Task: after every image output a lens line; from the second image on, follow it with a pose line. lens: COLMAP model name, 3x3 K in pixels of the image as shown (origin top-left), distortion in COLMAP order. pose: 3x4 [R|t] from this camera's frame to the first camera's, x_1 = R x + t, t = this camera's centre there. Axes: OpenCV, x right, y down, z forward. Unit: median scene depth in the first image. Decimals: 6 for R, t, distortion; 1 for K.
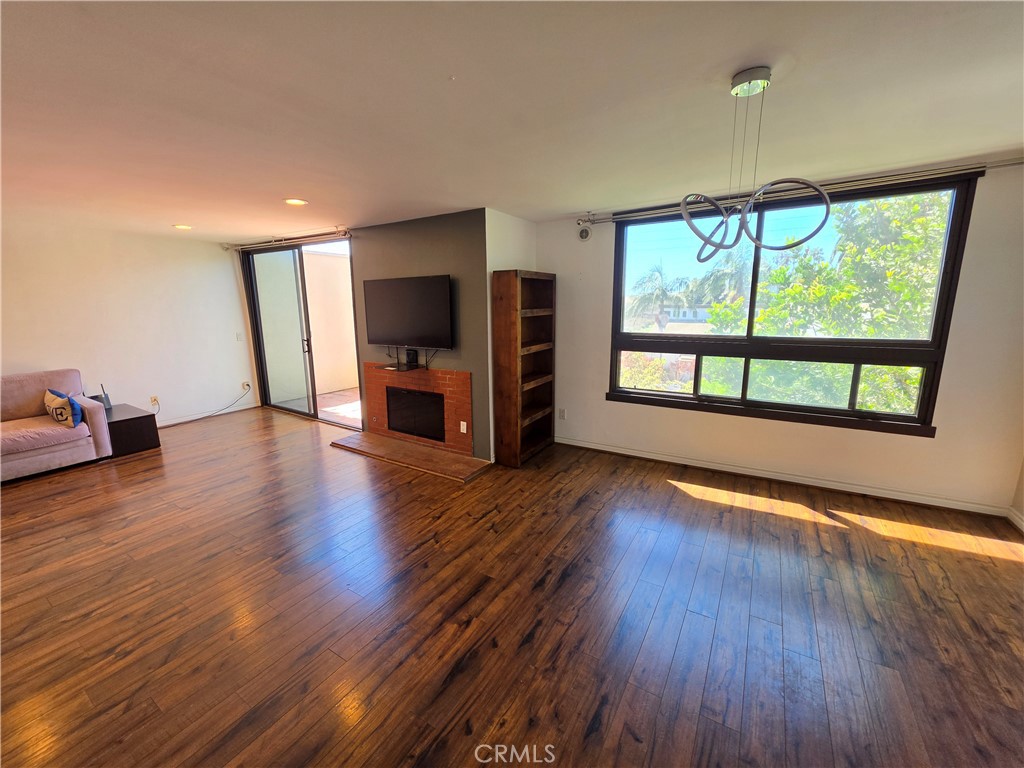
lens RADIAL K [[411.1, 0, 503.9], [0, 411.1, 384.9], [0, 0, 1]] dist [0.000595, -0.000170]
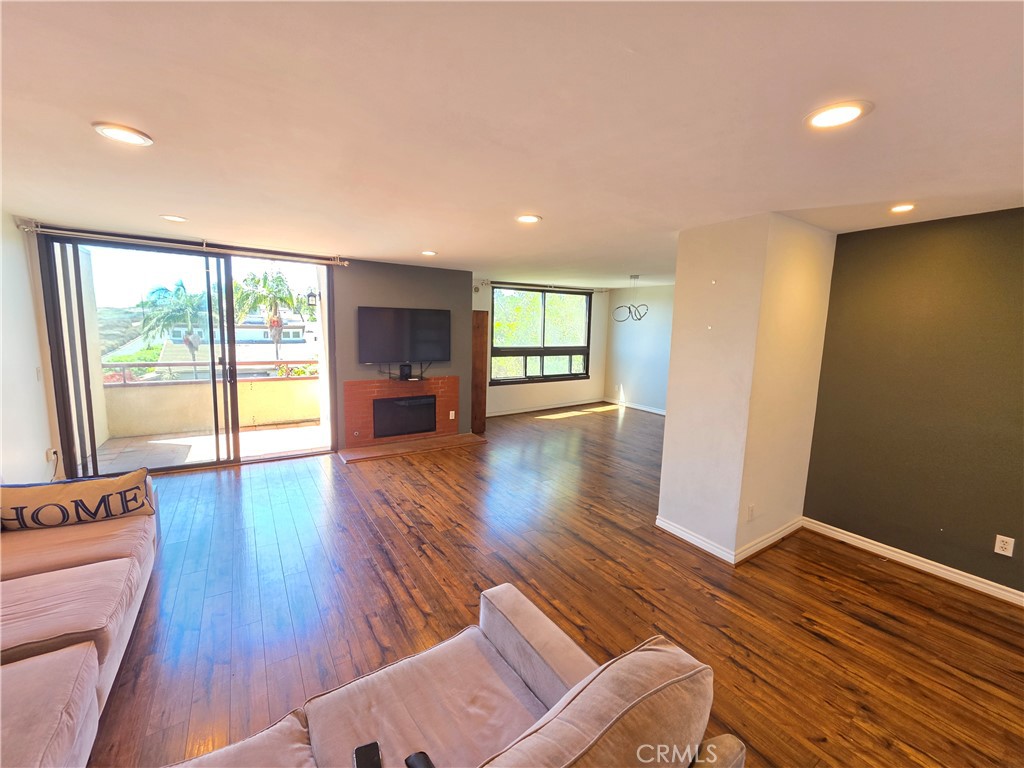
lens RADIAL K [[411.1, 0, 508.8], [0, 411.1, 385.3], [0, 0, 1]] dist [0.000595, -0.000170]
pose [[0.415188, -0.108133, 0.903286, -1.727188], [0.150397, 0.987407, 0.049075, -0.053595], [-0.897218, 0.115477, 0.426222, 0.265762]]
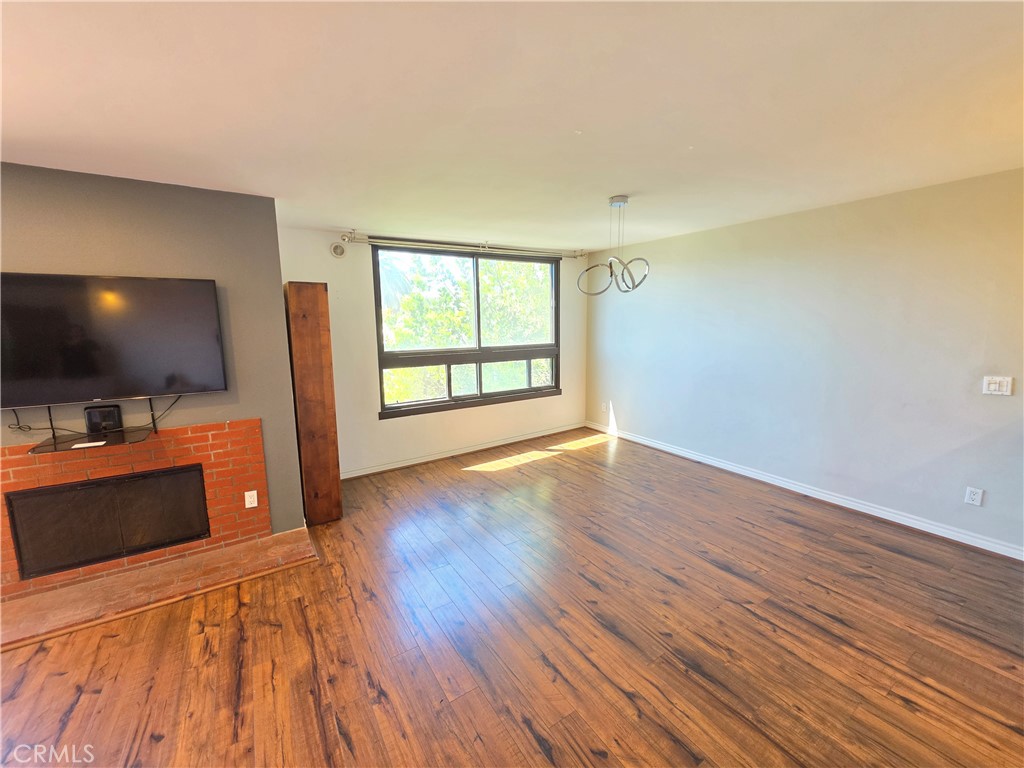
lens RADIAL K [[411.1, 0, 509.7], [0, 411.1, 383.1], [0, 0, 1]] dist [0.000595, -0.000170]
pose [[0.416782, -0.127473, 0.900024, -0.686971], [0.181703, 0.981819, 0.054915, -0.064391], [-0.890661, 0.140649, 0.432367, 0.375957]]
